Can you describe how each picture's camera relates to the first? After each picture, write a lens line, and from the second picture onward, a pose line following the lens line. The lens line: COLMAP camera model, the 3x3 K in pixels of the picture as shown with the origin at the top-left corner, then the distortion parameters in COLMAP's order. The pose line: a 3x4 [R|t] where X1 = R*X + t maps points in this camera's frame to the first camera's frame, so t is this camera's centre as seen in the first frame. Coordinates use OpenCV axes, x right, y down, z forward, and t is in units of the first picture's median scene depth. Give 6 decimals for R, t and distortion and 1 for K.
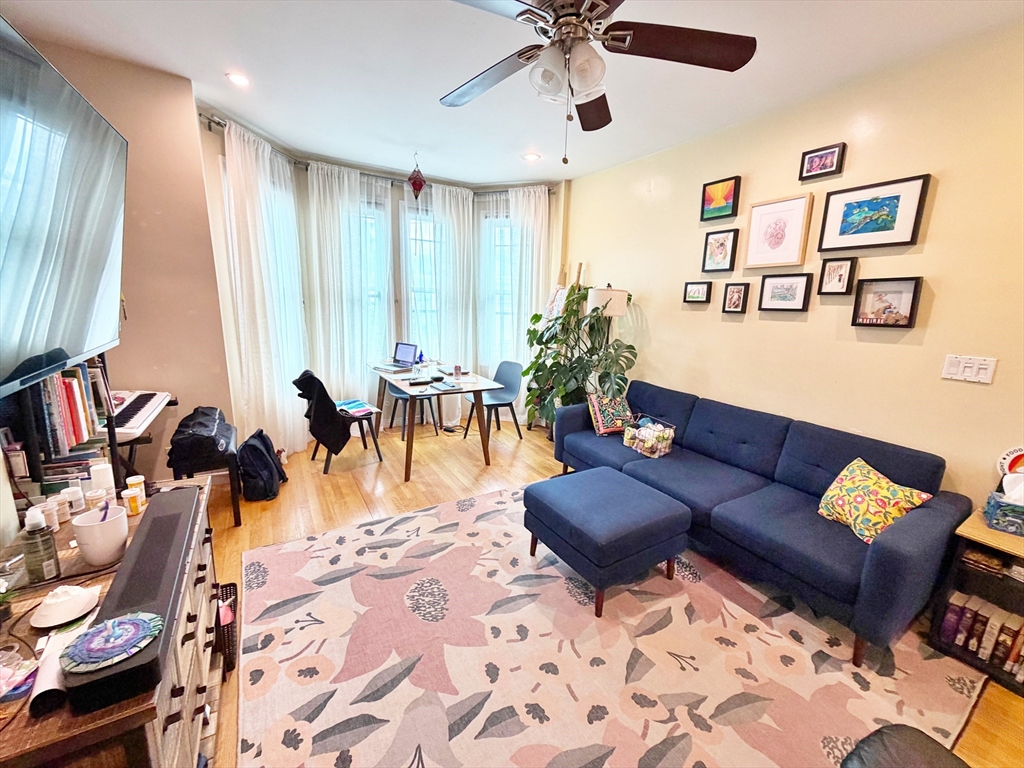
lens RADIAL K [[406.4, 0, 516.5], [0, 406.4, 383.5], [0, 0, 1]] dist [0.000418, -0.000044]
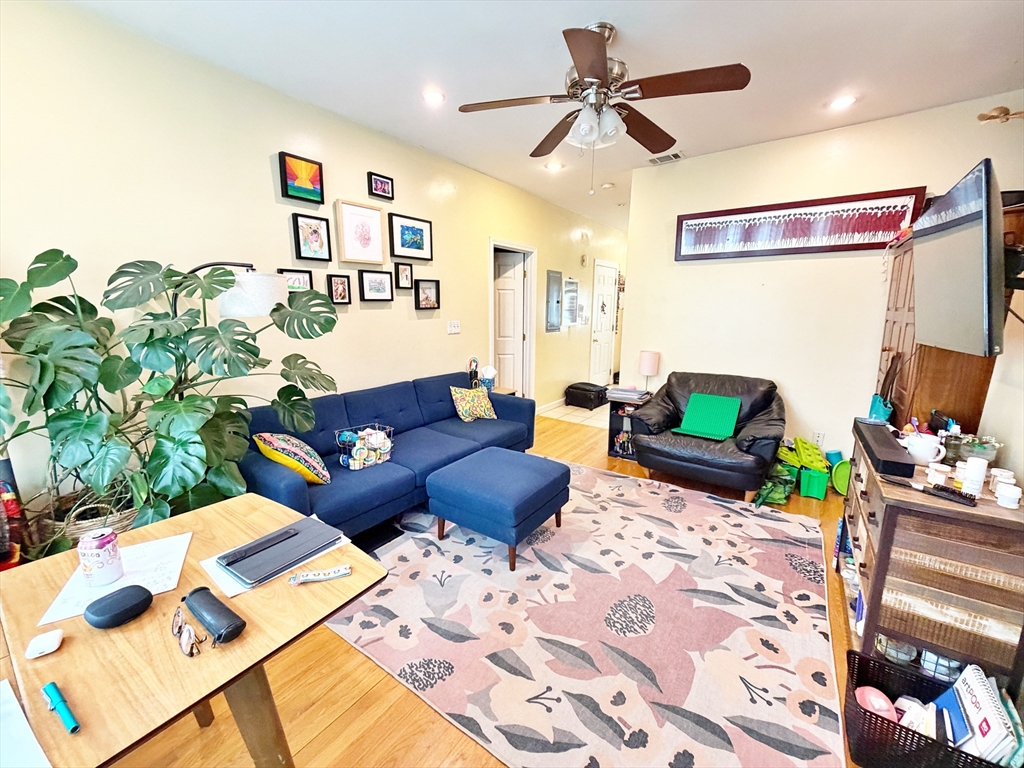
lens RADIAL K [[406.4, 0, 516.5], [0, 406.4, 383.5], [0, 0, 1]] dist [0.000418, -0.000044]
pose [[-0.399886, -0.211412, 0.891850, -0.751869], [0.161716, 0.941496, 0.295690, -0.274168], [-0.902186, 0.262469, -0.342303, 1.270022]]
